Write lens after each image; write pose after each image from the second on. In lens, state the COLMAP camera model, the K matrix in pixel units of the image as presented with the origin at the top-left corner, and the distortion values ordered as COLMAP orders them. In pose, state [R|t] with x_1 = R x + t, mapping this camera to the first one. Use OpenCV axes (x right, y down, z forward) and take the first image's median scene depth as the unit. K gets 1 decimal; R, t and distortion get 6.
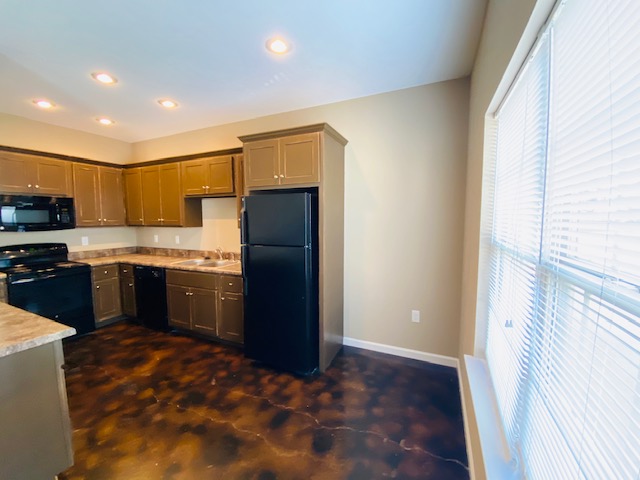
lens RADIAL K [[261.6, 0, 323.3], [0, 261.6, 237.5], [0, 0, 1]] dist [-0.001111, -0.005010]
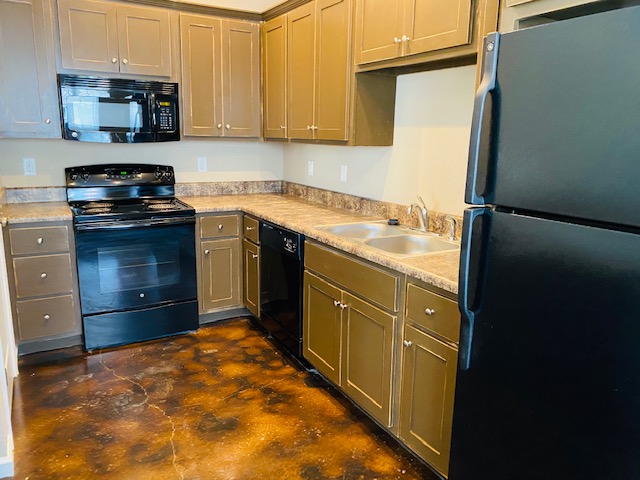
lens RADIAL K [[494.0, 0, 324.2], [0, 494.0, 233.7], [0, 0, 1]] dist [0.017262, -0.014664]
pose [[0.803798, 0.135156, -0.579346, -0.097695], [-0.065453, 0.988030, 0.139686, -0.006241], [0.591291, -0.074359, 0.803023, 0.386836]]
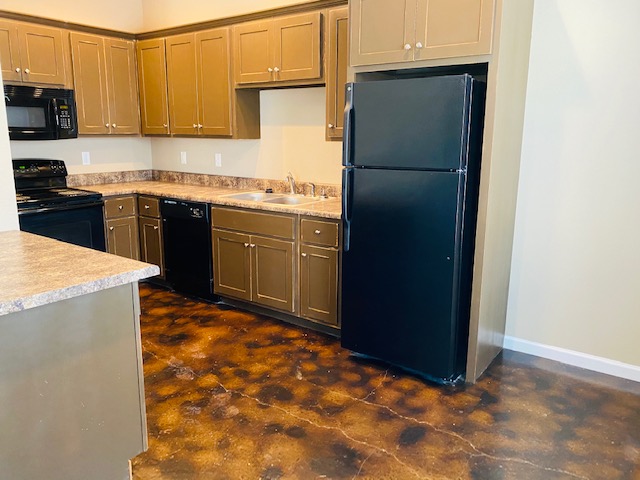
lens RADIAL K [[494.0, 0, 323.7], [0, 494.0, 230.1], [0, 0, 1]] dist [0.017262, -0.014664]
pose [[0.977144, 0.050713, -0.206442, -0.100275], [-0.024695, 0.991632, 0.126710, 0.026530], [0.211140, -0.118716, 0.970220, -0.116880]]
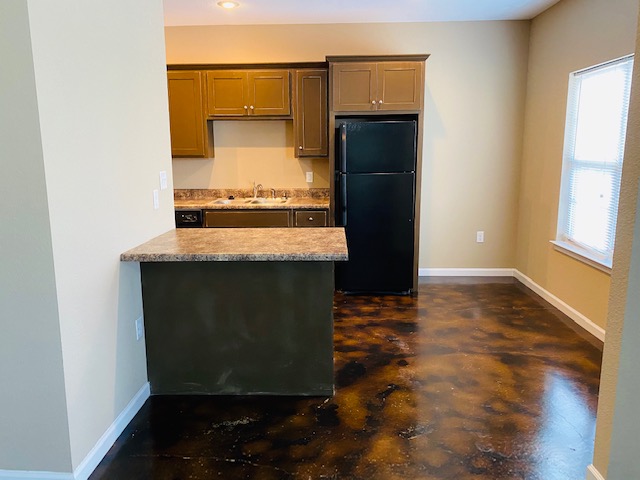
lens RADIAL K [[494.0, 0, 315.5], [0, 494.0, 233.7], [0, 0, 1]] dist [0.017262, -0.014664]
pose [[0.932435, -0.067168, 0.355041, -0.934034], [0.031093, 0.993842, 0.106359, 0.047069], [-0.359998, -0.088133, 0.928781, -0.606371]]
